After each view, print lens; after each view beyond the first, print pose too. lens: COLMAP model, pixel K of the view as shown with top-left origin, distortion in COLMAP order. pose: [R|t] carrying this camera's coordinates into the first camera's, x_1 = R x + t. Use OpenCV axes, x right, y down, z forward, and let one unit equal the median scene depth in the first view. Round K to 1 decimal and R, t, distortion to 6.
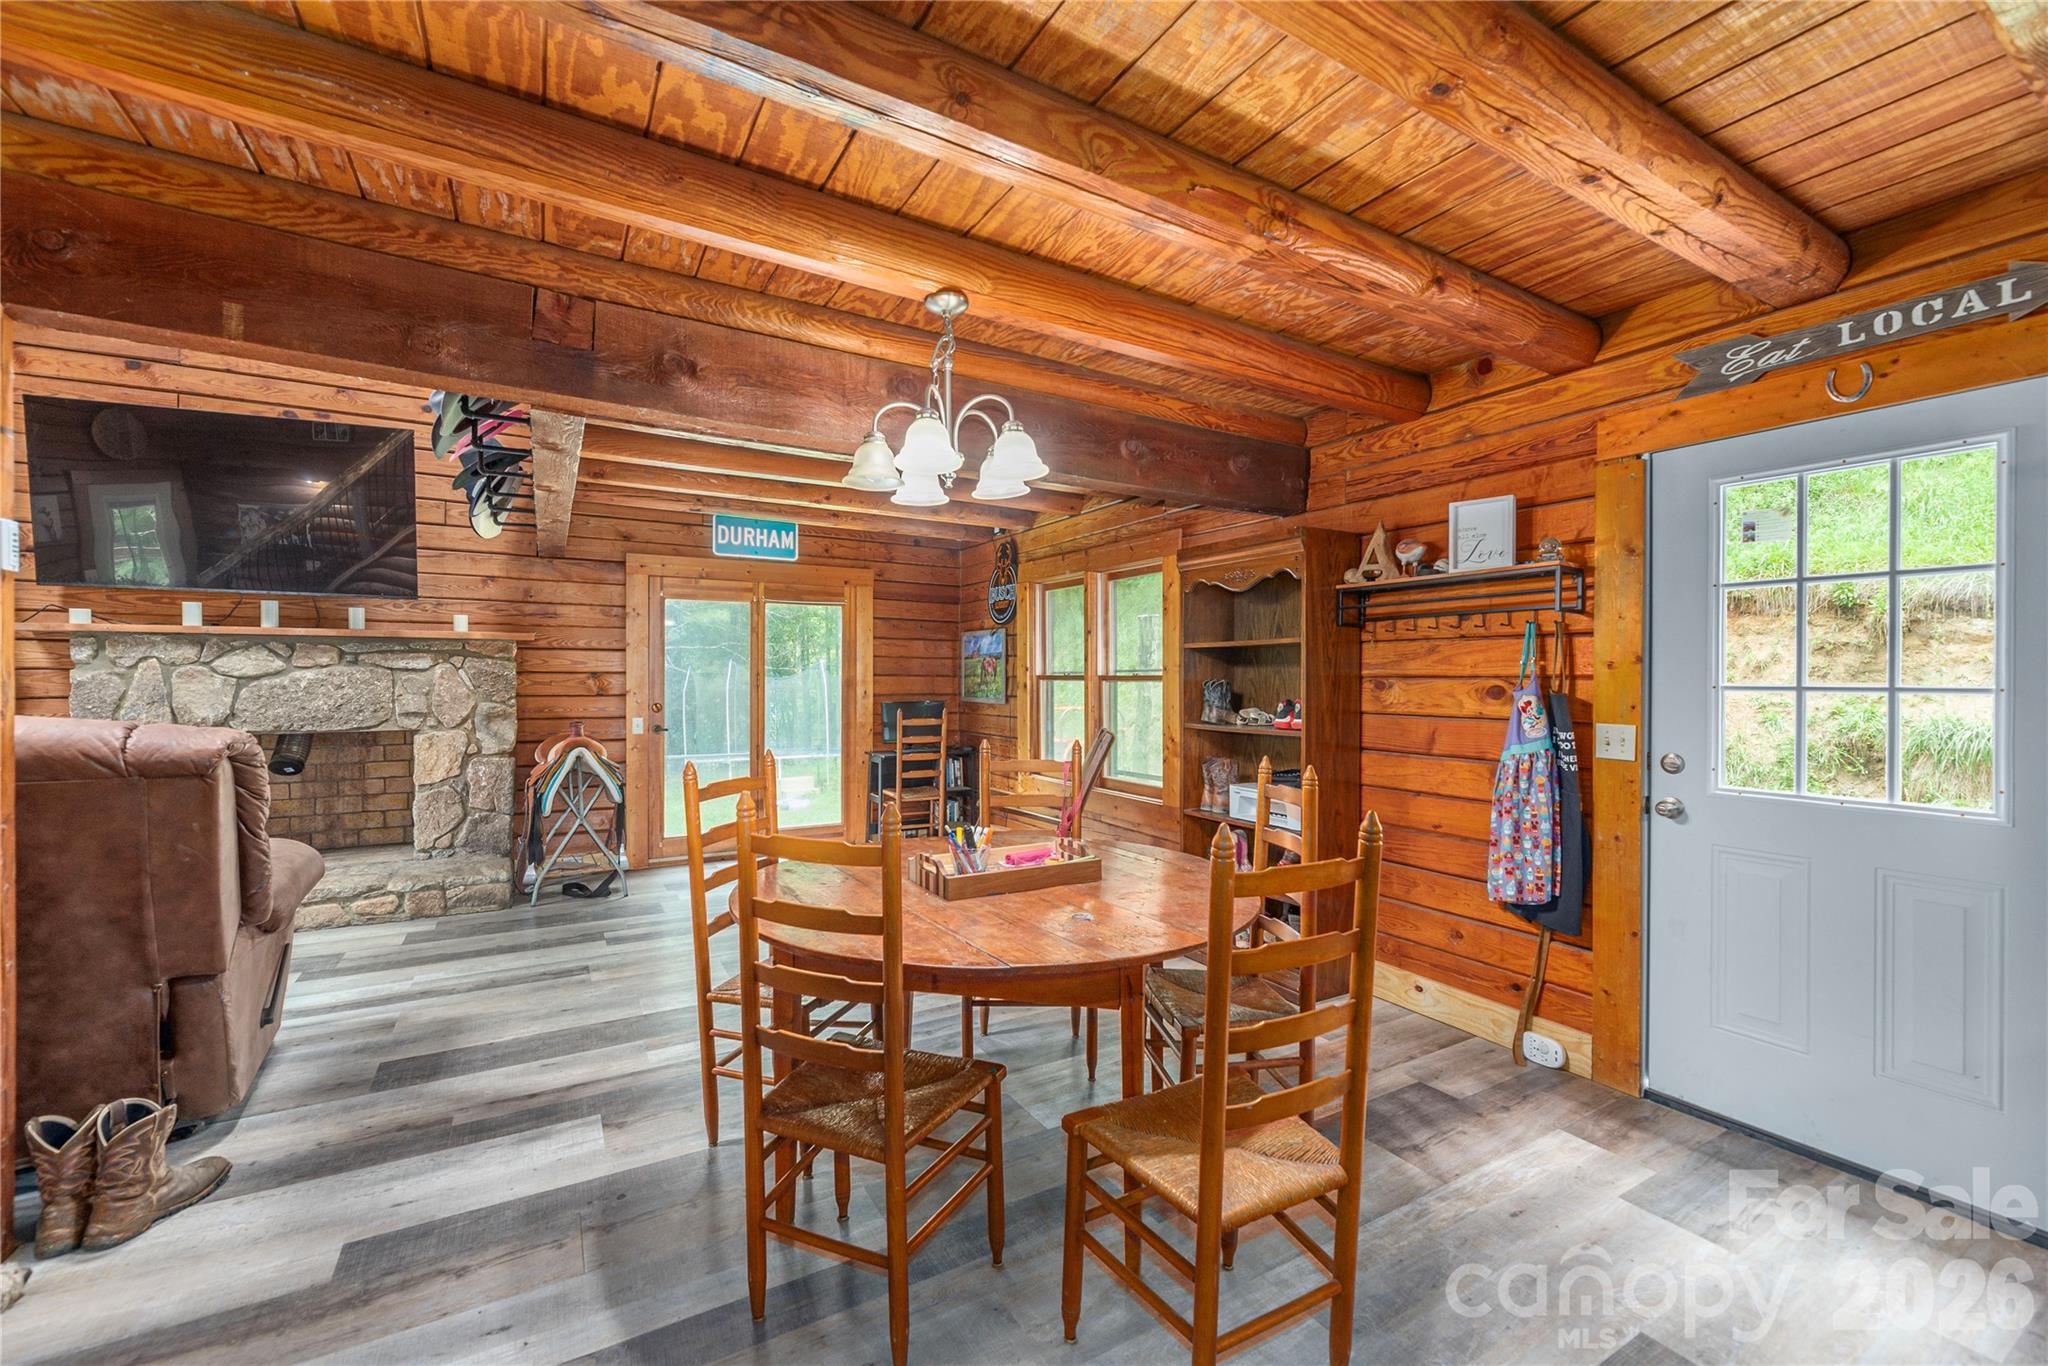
lens RADIAL K [[833.4, 0, 1024.0], [0, 833.4, 683.0], [0, 0, 1]] dist [-0.000657, -0.000029]
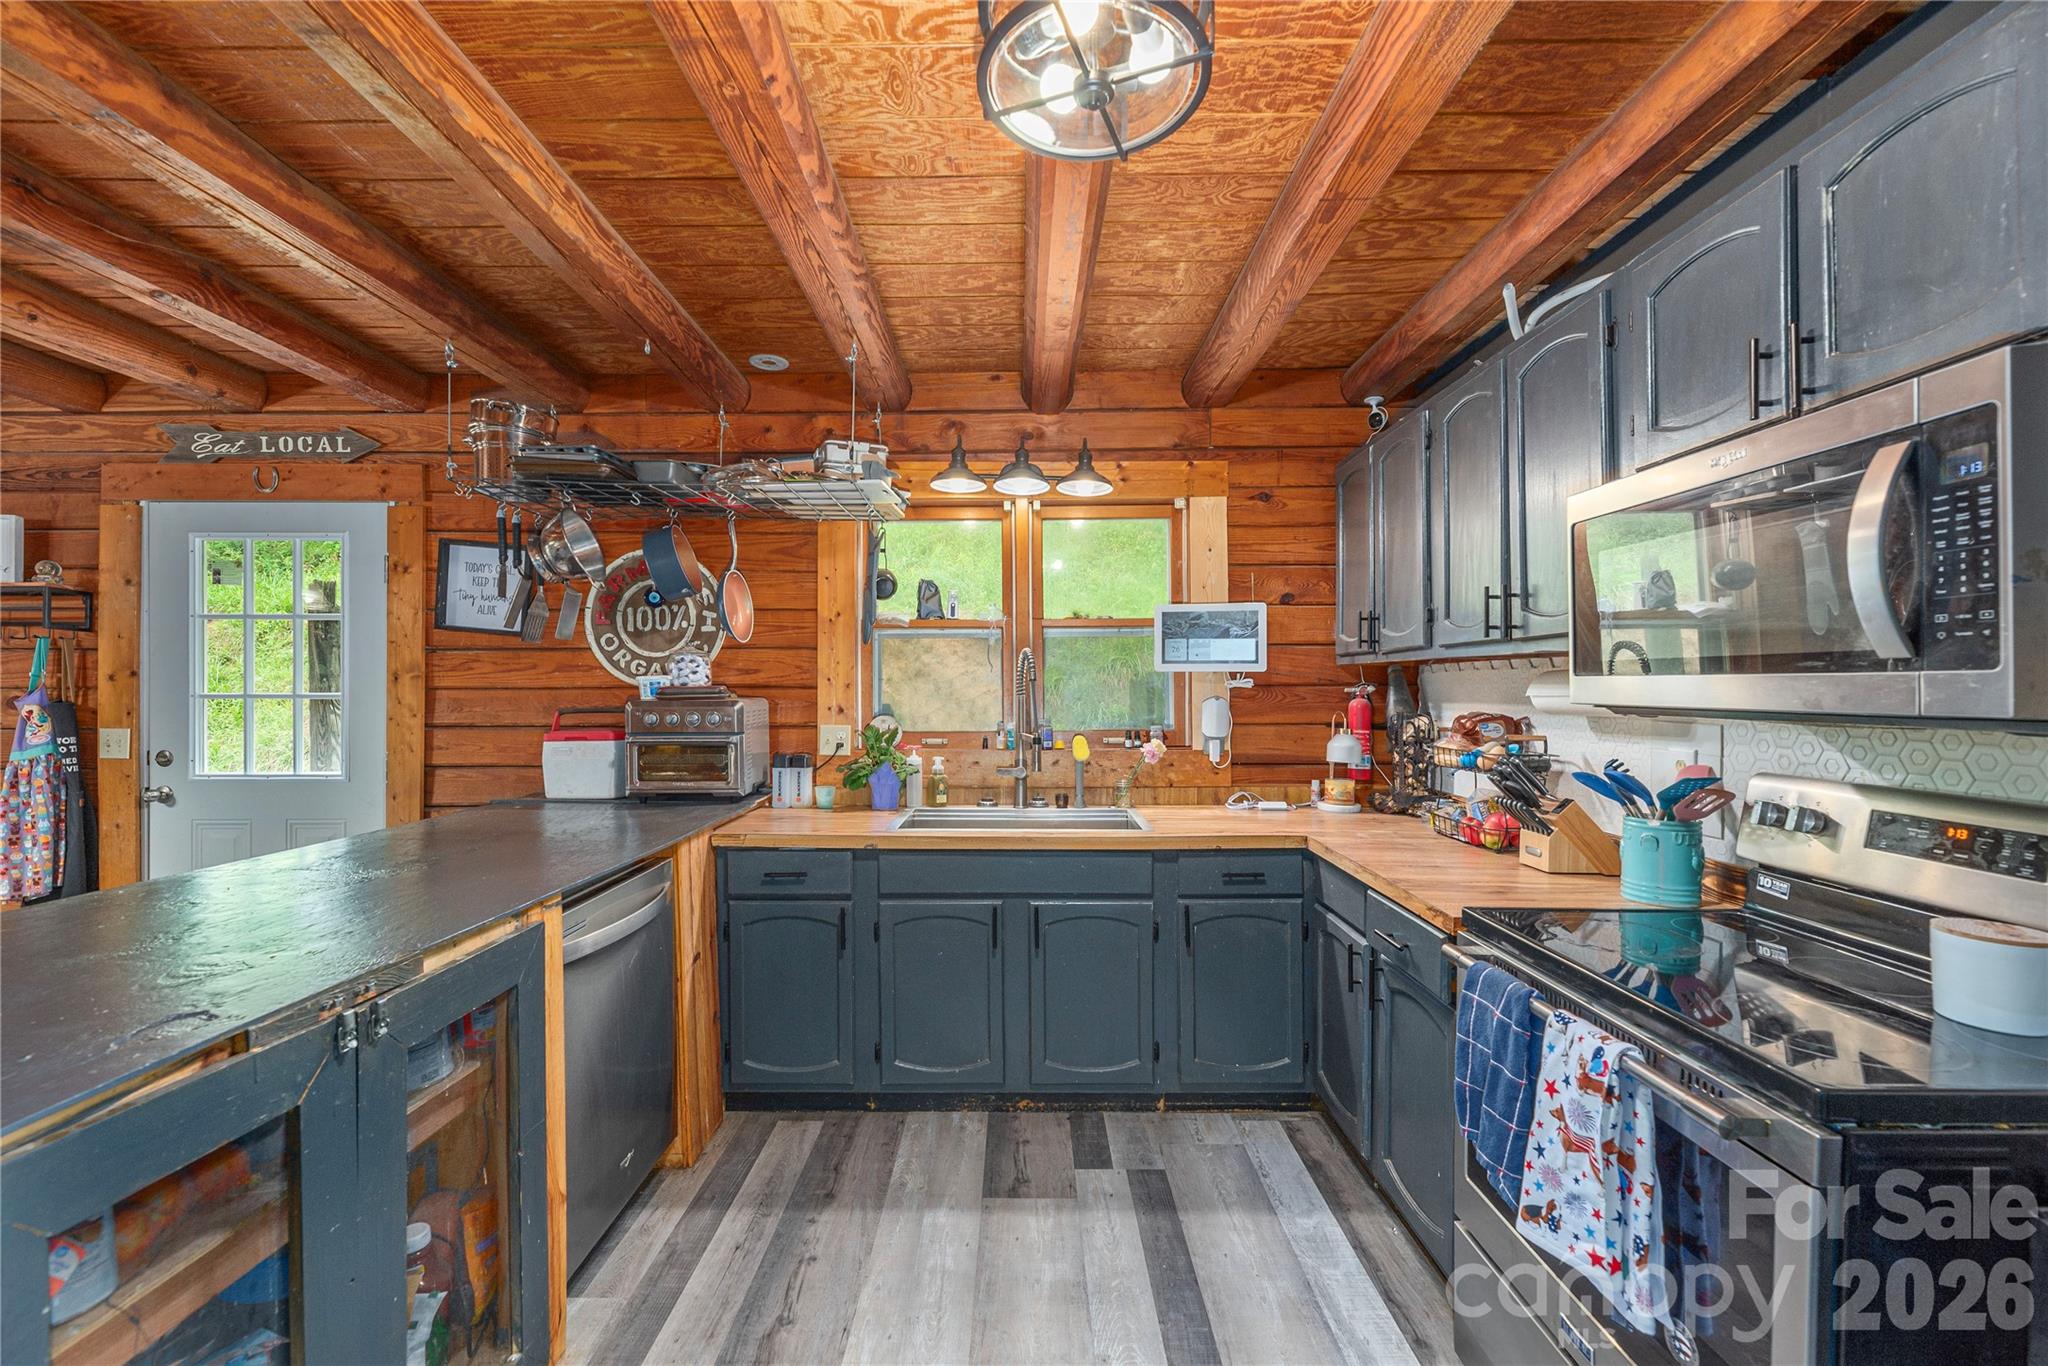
lens RADIAL K [[837.2, 0, 1030.7], [0, 837.2, 693.2], [0, 0, 1]] dist [-0.001755, -0.000255]
pose [[0.501576, -0.006286, 0.865091, 0.233634], [0.008986, 0.999958, 0.002055, 0.006555], [-0.865067, 0.006743, 0.501611, -0.473084]]
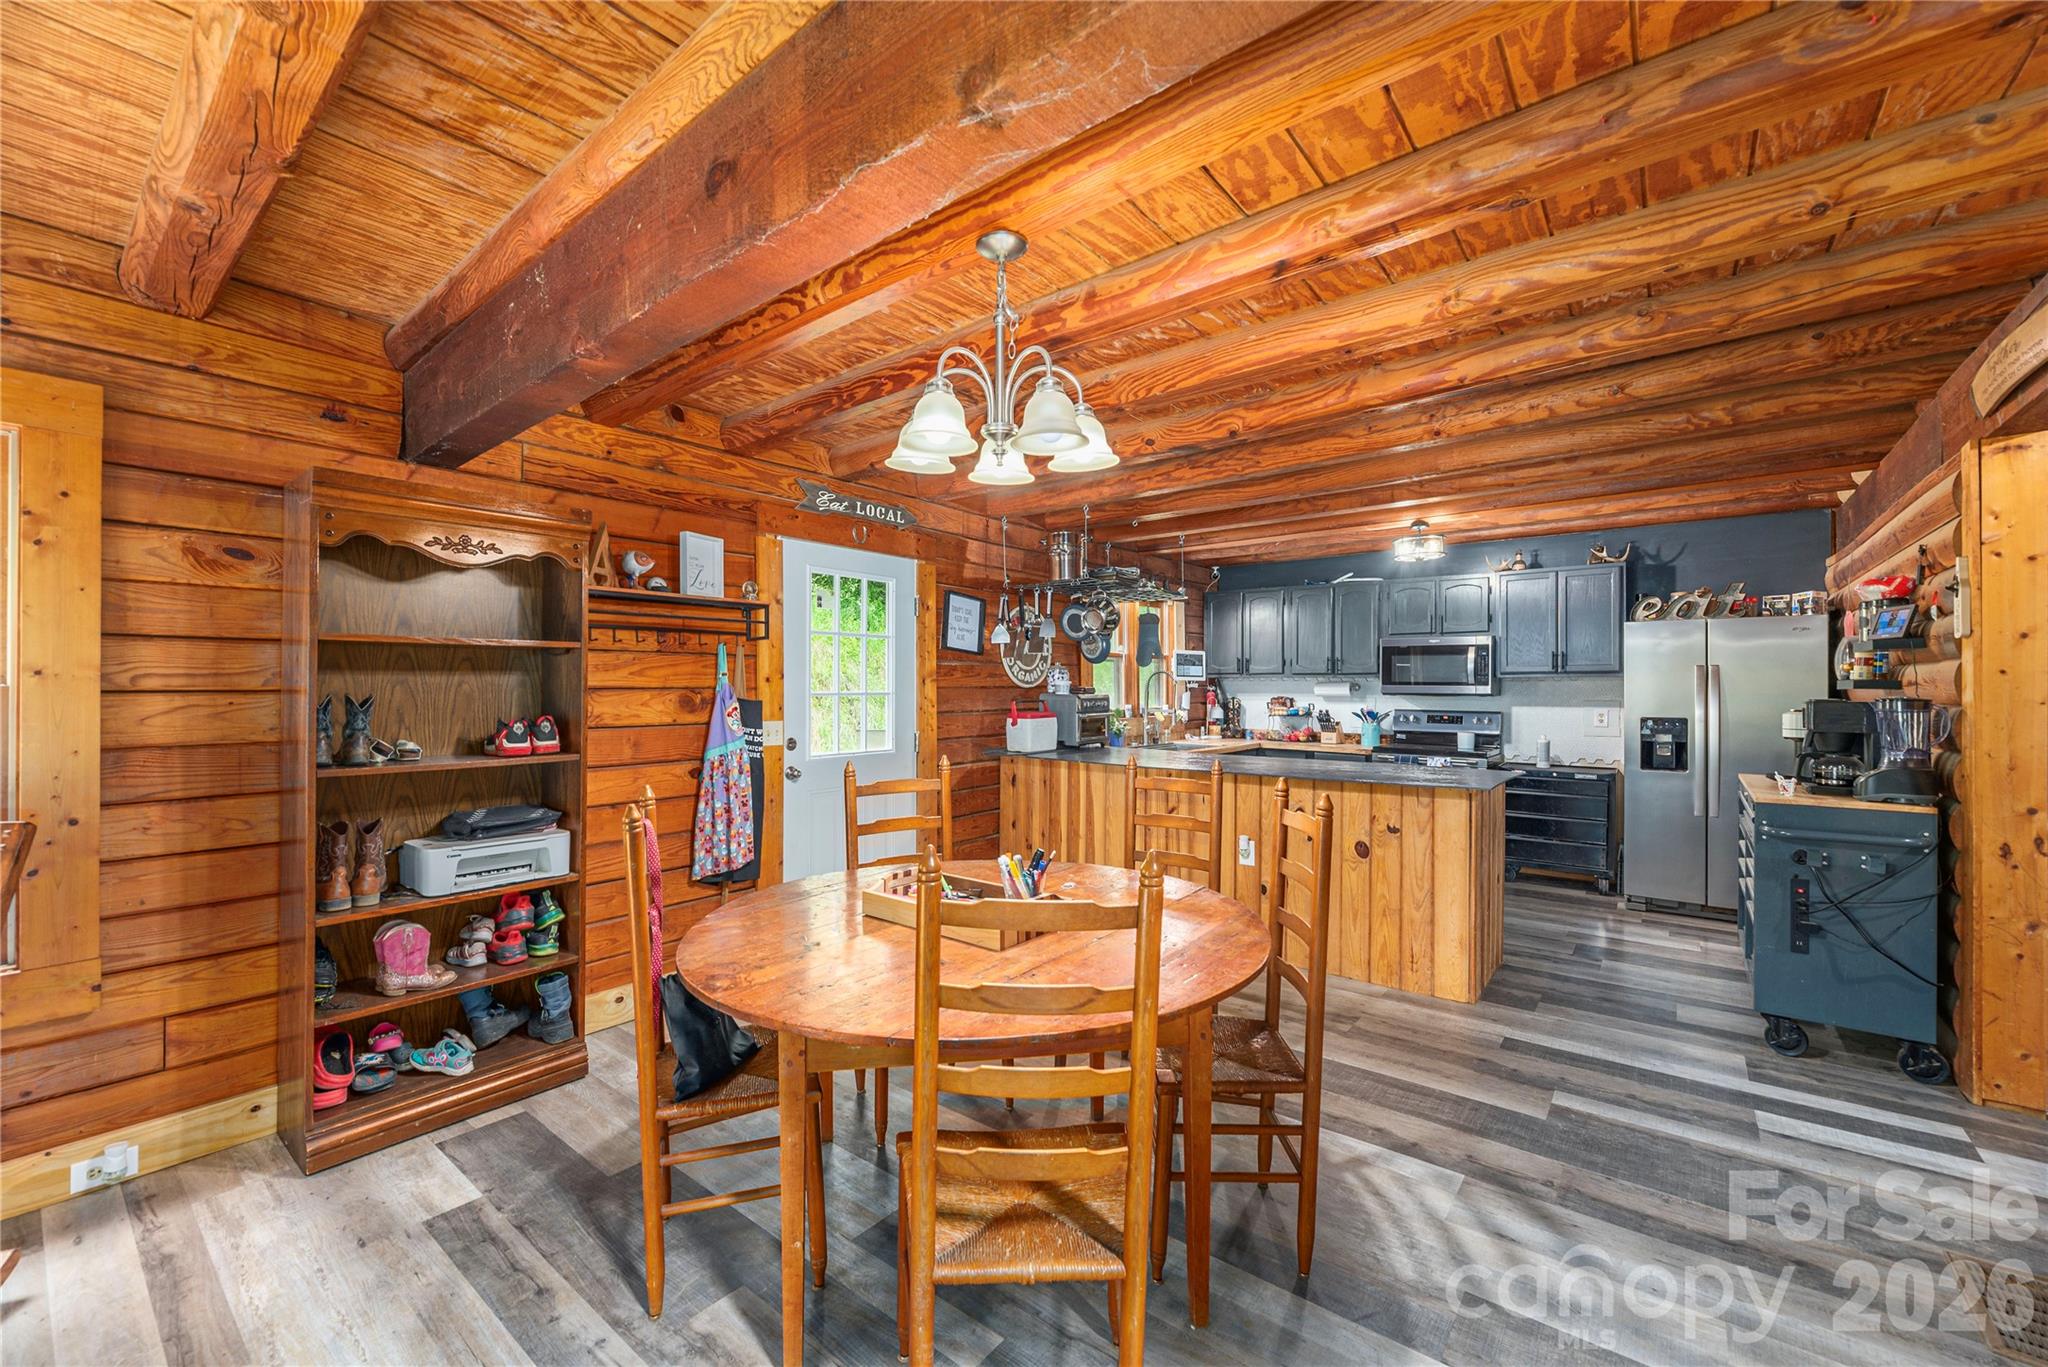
lens RADIAL K [[807.3, 0, 1019.9], [0, 807.3, 689.8], [0, 0, 1]] dist [-0.013360, -0.000141]
pose [[-0.356362, -0.008251, 0.934312, -0.499932], [0.005139, 0.999929, 0.010790, -0.011018], [-0.934334, 0.008646, -0.356294, 0.749862]]
